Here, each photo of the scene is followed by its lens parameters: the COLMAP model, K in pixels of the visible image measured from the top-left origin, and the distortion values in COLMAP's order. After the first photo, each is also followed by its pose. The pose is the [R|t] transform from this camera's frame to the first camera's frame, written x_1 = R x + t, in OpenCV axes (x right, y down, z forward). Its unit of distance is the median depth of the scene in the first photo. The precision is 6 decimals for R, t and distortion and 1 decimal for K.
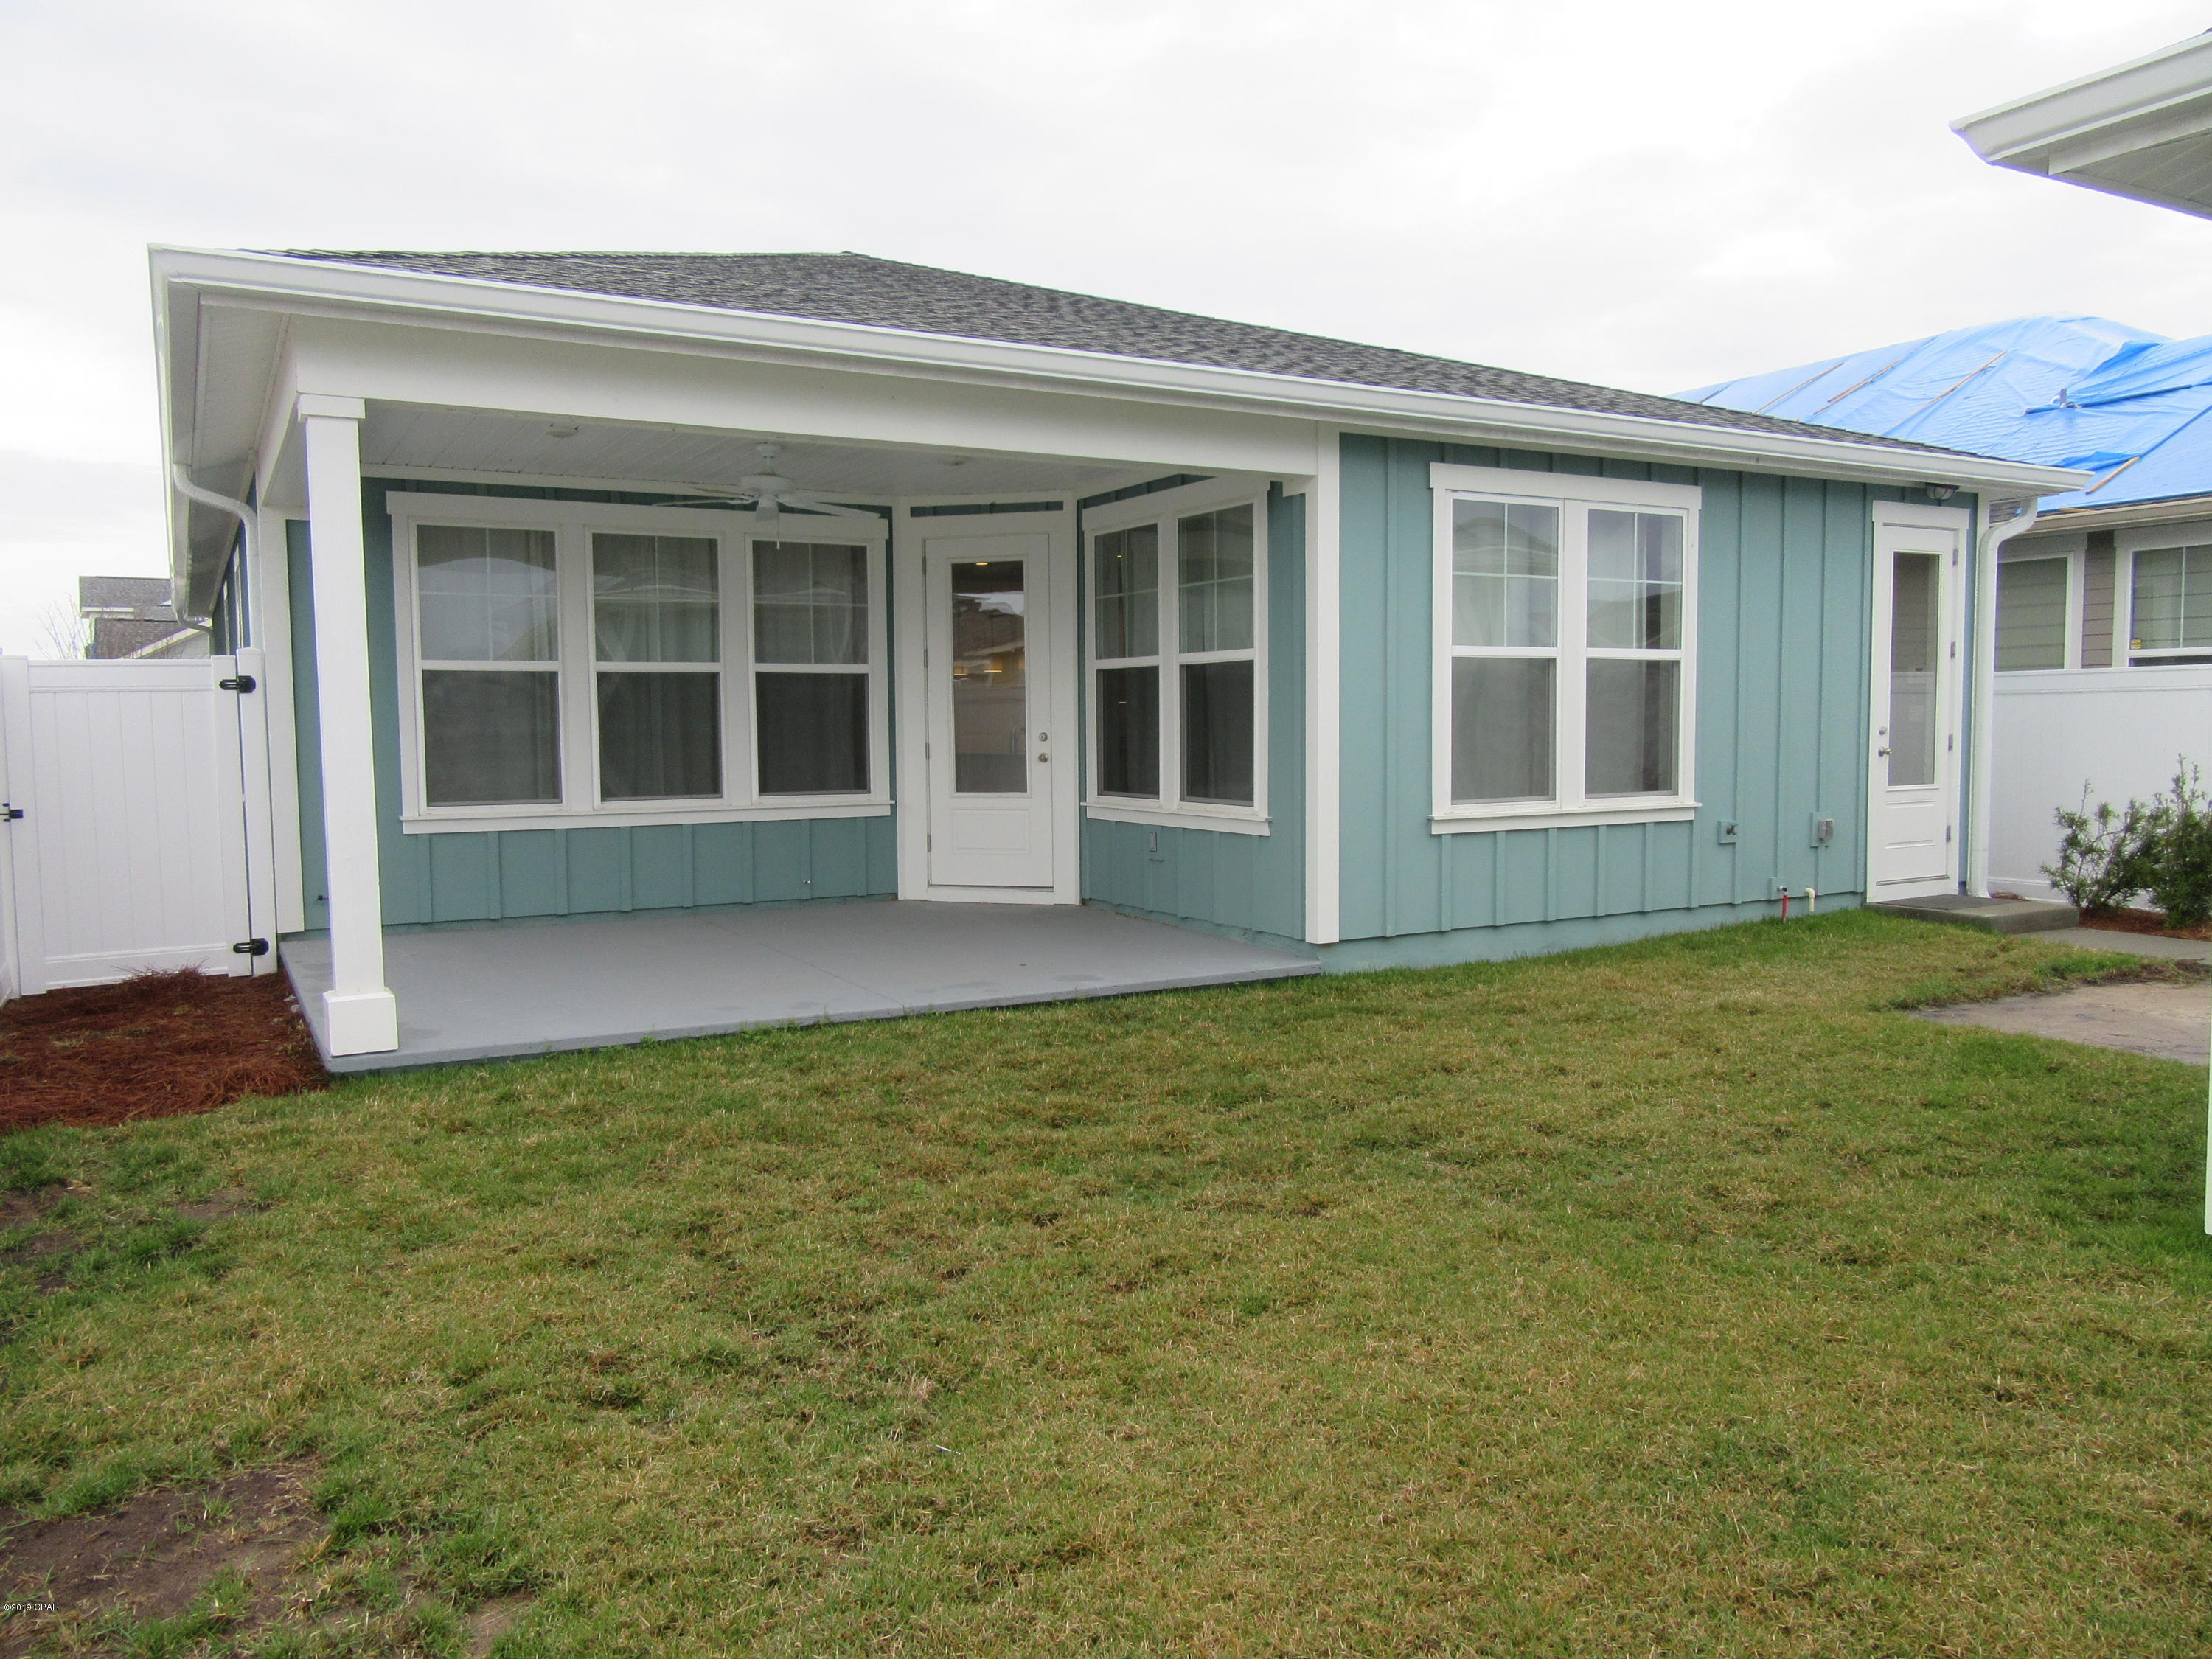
lens RADIAL K [[1637.0, 0, 1108.4], [0, 1637.0, 824.1], [0, 0, 1]] dist [-0.003243, 0.003156]
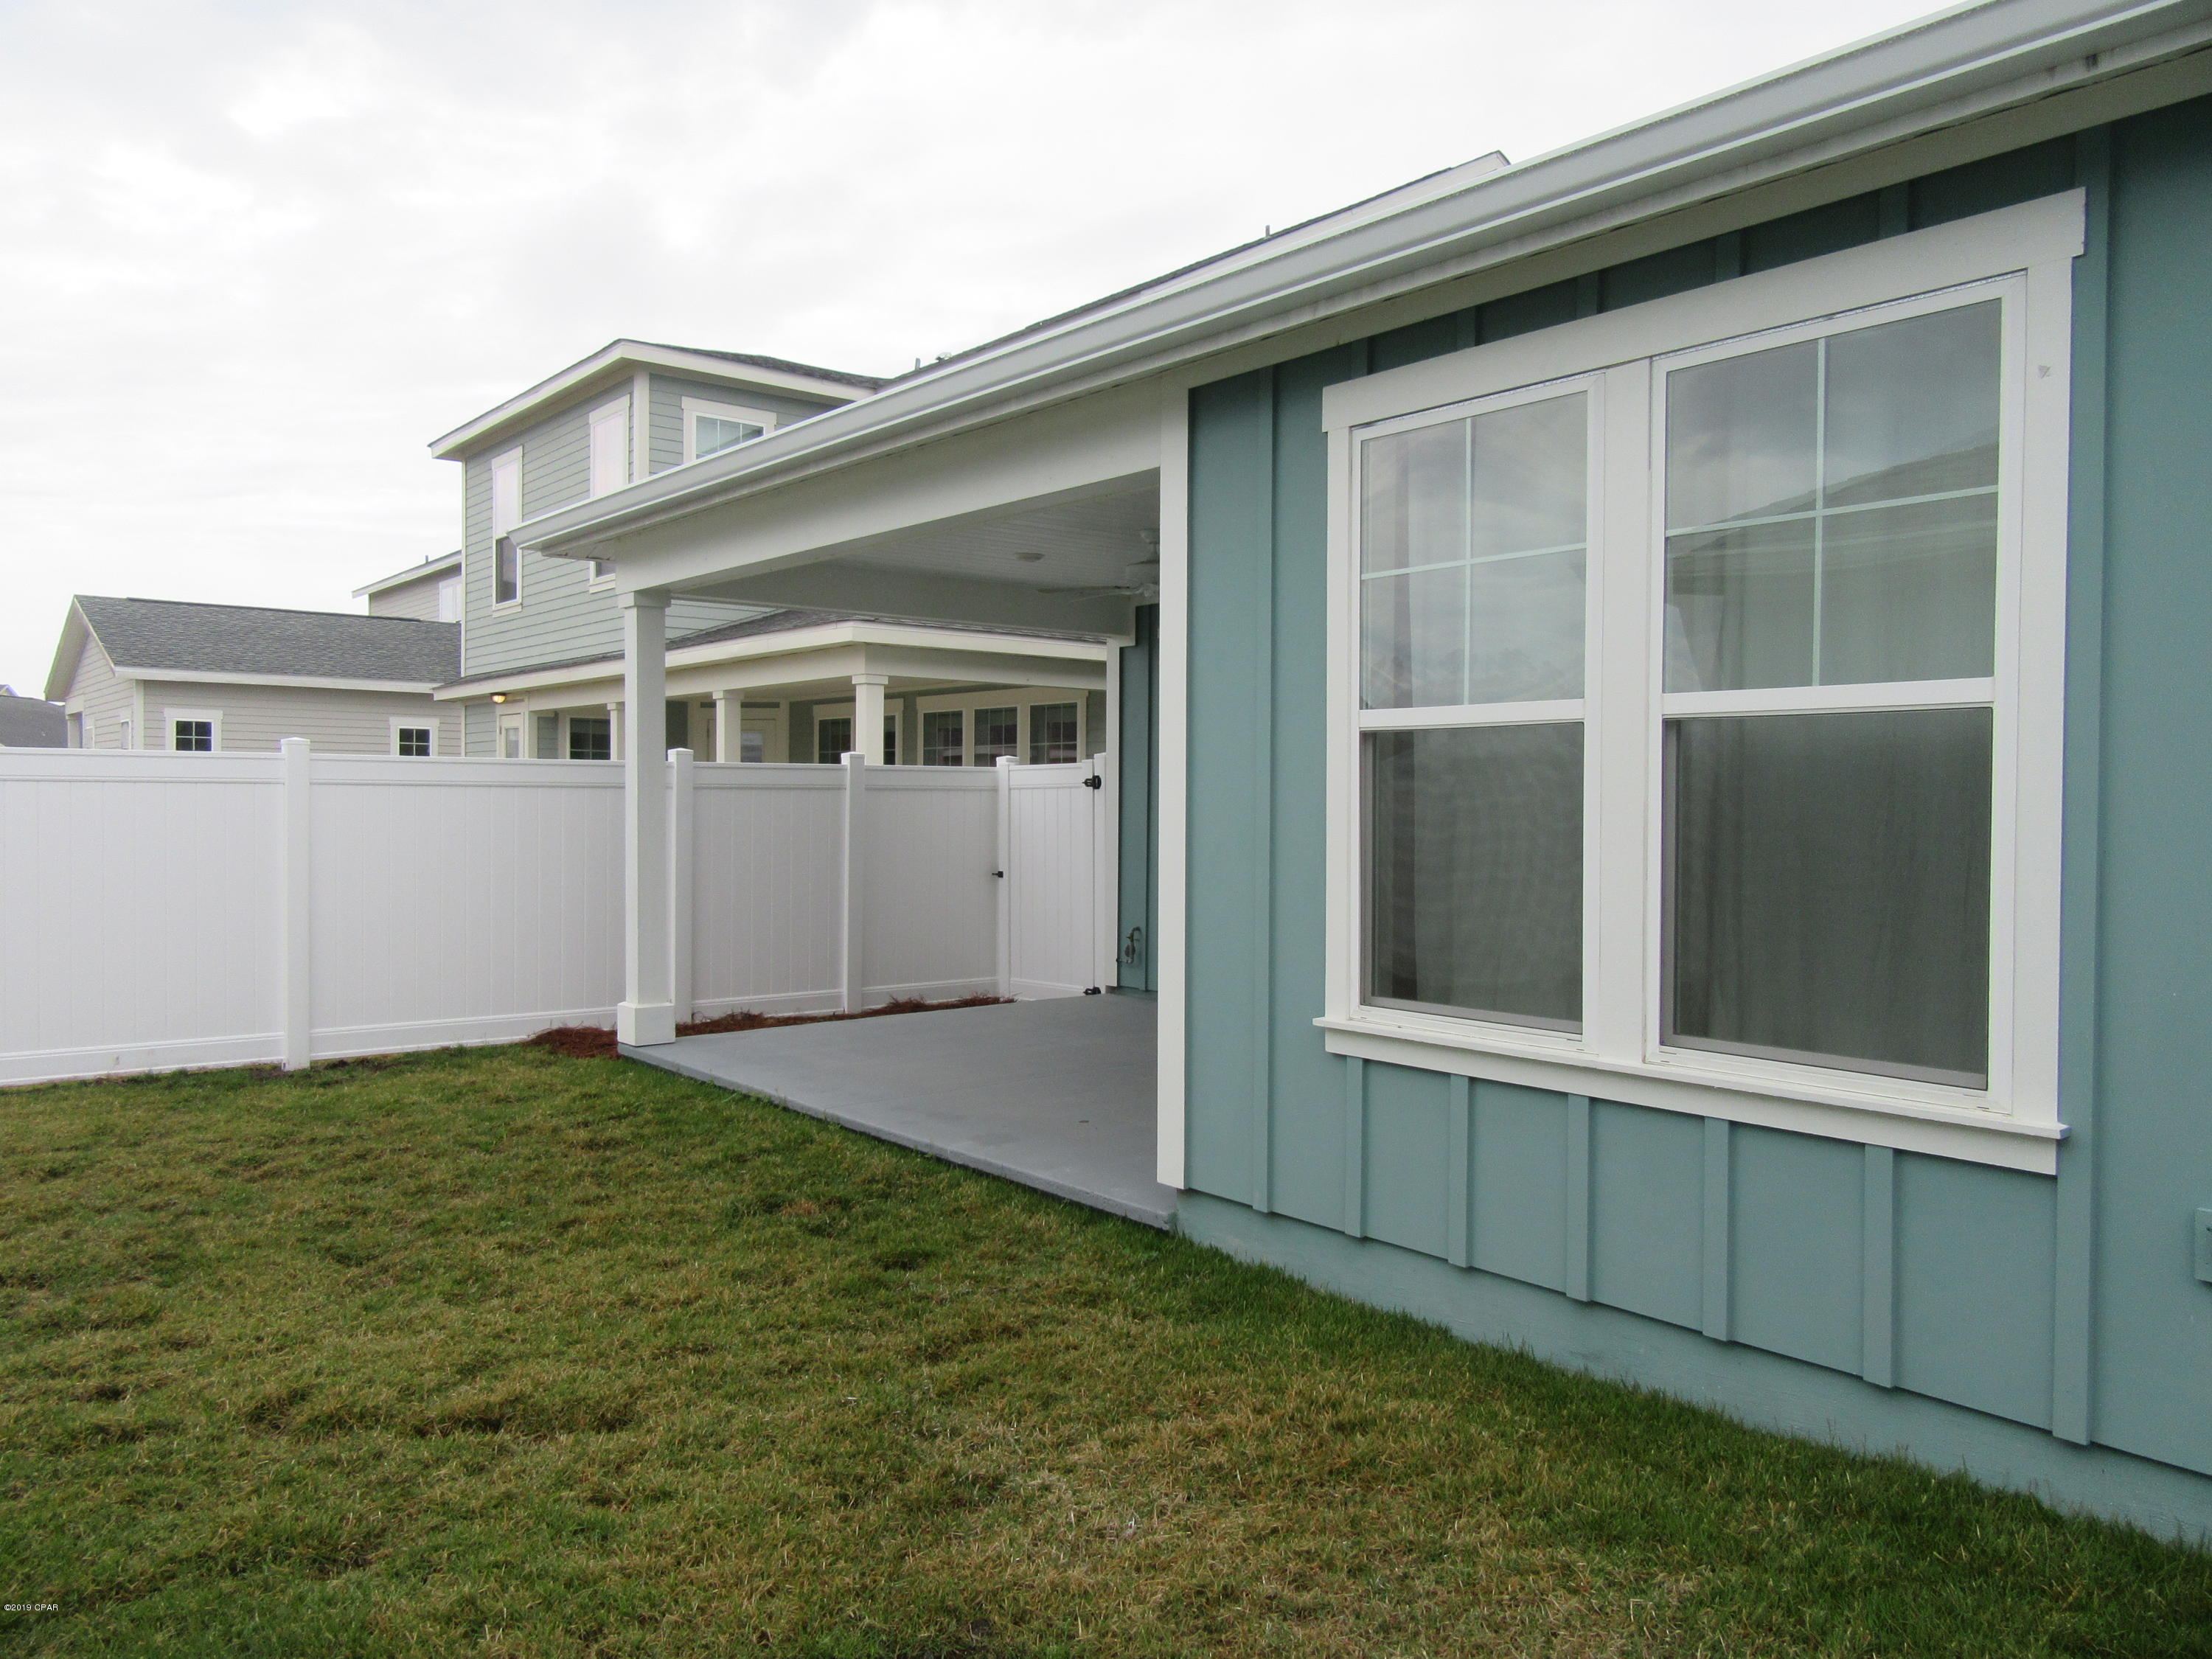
lens RADIAL K [[1637.0, 0, 1098.6], [0, 1637.0, 842.0], [0, 0, 1]] dist [-0.003243, 0.003156]
pose [[0.157472, 0.035802, -0.986874, 0.708754], [-0.065700, 0.997508, 0.025705, -0.072310], [0.985336, 0.060789, 0.159432, 0.808006]]
